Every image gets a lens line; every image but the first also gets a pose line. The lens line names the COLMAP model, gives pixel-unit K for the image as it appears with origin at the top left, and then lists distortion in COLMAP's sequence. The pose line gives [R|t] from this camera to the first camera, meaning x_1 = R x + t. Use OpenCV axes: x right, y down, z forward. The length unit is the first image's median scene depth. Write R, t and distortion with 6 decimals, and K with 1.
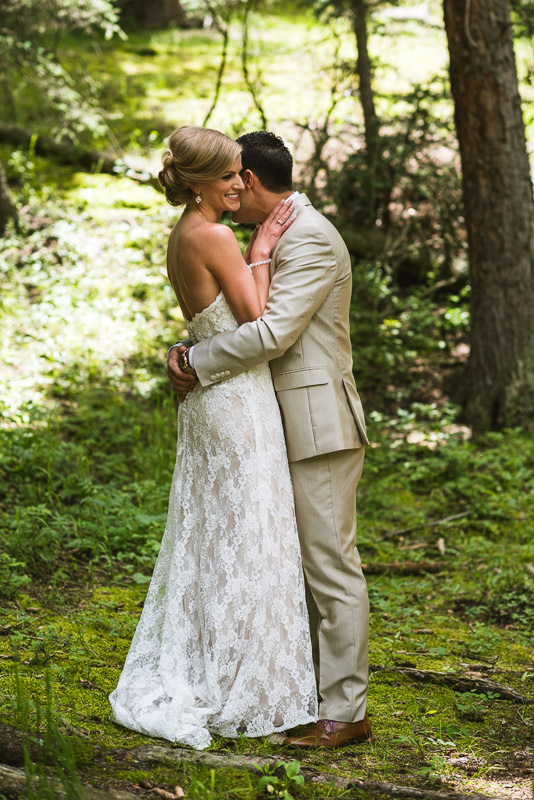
lens RADIAL K [[2109.7, 0, 265.9], [0, 2109.7, 406.3], [0, 0, 1]] dist [0.278845, 0.000000]
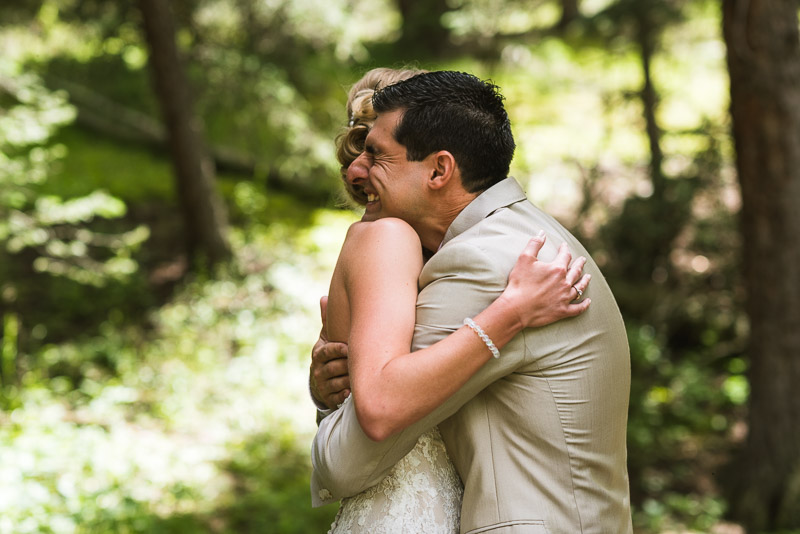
lens RADIAL K [[2109.7, 0, 413.4], [0, 2109.7, 296.6], [0, 0, 1]] dist [0.278845, 0.000000]
pose [[0.992014, 0.021761, -0.124235, 0.065454], [-0.032170, 0.996080, -0.082401, -0.006336], [0.121955, 0.085740, 0.988825, 0.164811]]
